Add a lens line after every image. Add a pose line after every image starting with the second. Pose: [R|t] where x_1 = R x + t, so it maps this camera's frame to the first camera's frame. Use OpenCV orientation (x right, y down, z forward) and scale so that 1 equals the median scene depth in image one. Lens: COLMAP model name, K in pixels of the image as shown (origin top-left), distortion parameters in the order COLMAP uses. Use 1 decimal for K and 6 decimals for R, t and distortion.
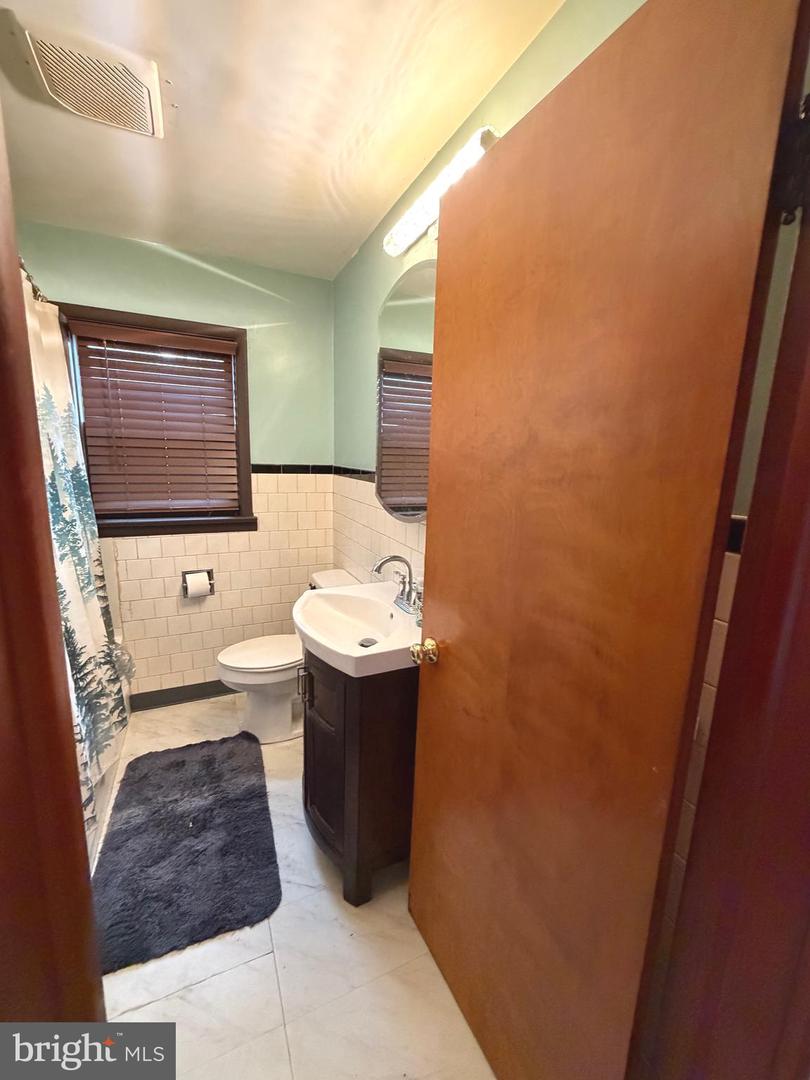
lens RADIAL K [[441.5, 0, 405.0], [0, 441.5, 540.0], [0, 0, 1]] dist [-0.000442, -0.000562]
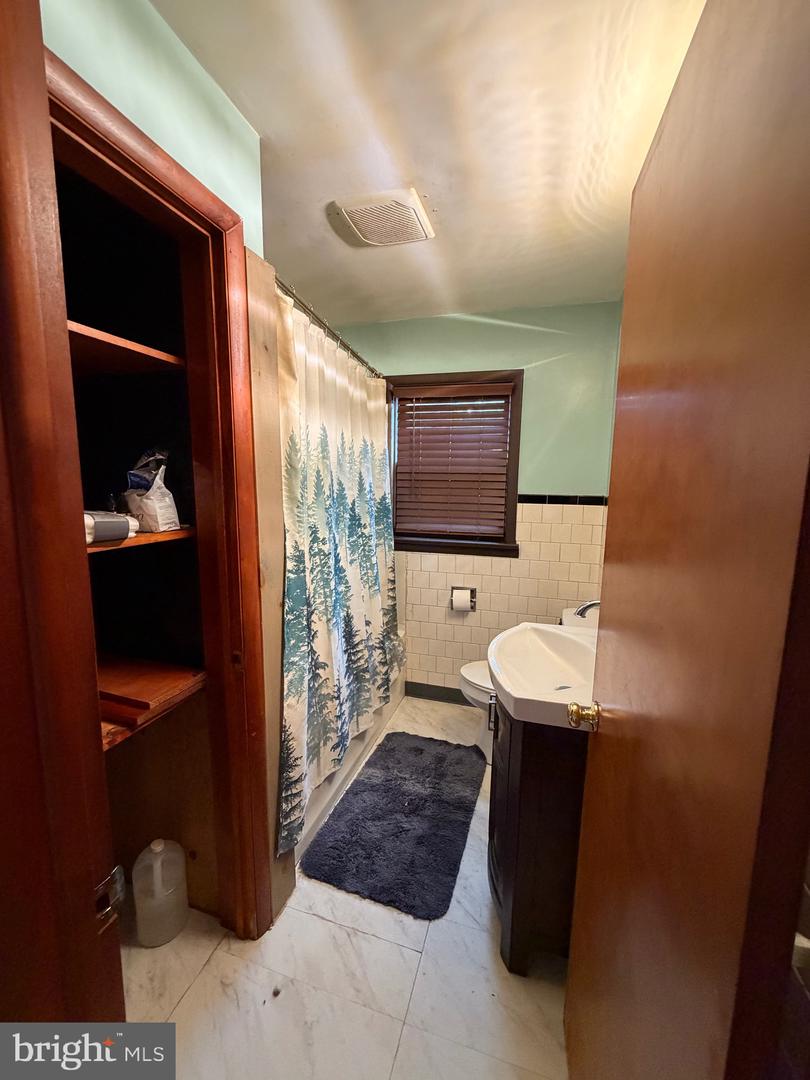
lens RADIAL K [[441.5, 0, 405.0], [0, 441.5, 540.0], [0, 0, 1]] dist [-0.000442, -0.000562]
pose [[0.742293, 0.074564, -0.665914, 0.191586], [-0.116784, 0.992976, -0.018993, -0.015533], [0.659820, 0.091866, 0.745787, 0.060120]]
